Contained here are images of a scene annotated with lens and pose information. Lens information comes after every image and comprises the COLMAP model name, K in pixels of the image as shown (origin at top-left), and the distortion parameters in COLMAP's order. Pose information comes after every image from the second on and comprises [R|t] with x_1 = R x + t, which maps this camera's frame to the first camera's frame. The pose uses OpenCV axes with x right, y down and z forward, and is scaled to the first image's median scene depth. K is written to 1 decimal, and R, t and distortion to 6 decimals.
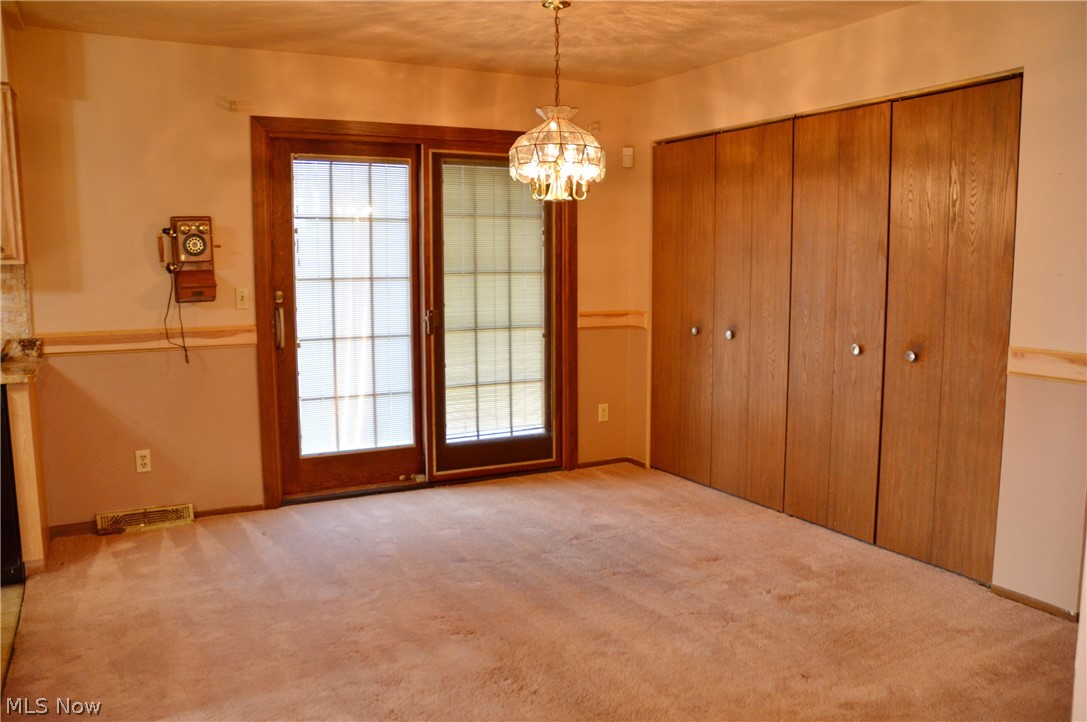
lens RADIAL K [[860.9, 0, 547.3], [0, 860.9, 365.5], [0, 0, 1]] dist [-0.181670, 0.194755]
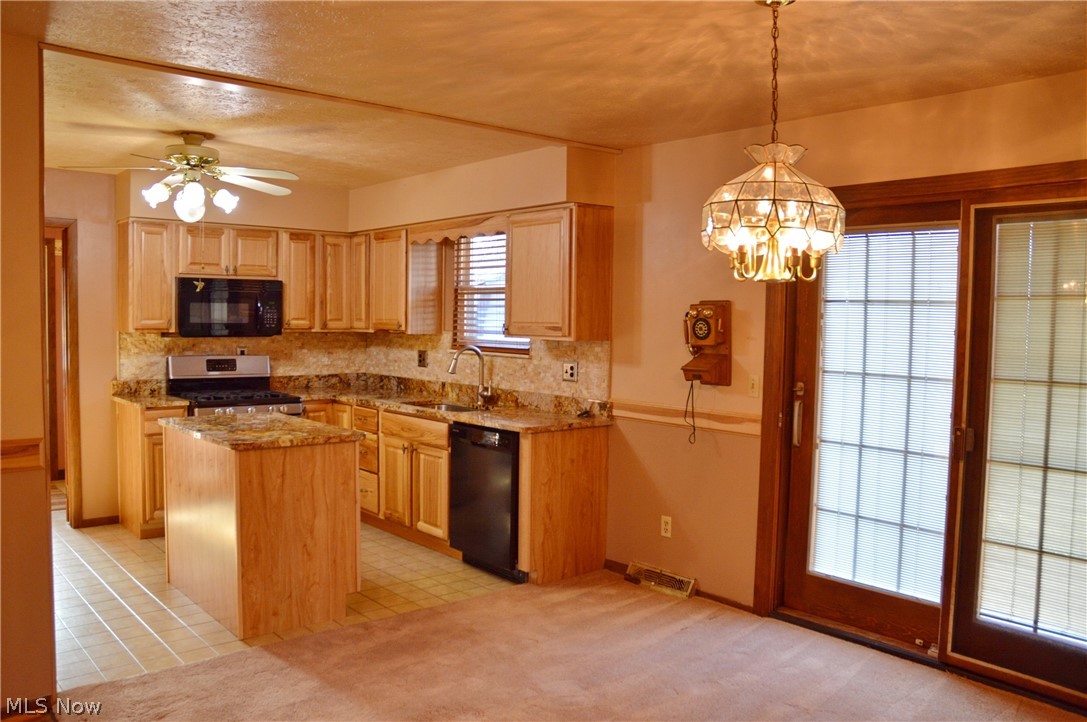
lens RADIAL K [[860.9, 0, 547.3], [0, 860.9, 365.5], [0, 0, 1]] dist [-0.181670, 0.194755]
pose [[0.214953, 0.059875, -0.974787, 0.529221], [-0.138823, 0.989857, 0.030188, -0.100461], [0.966708, 0.128834, 0.221084, 0.566339]]
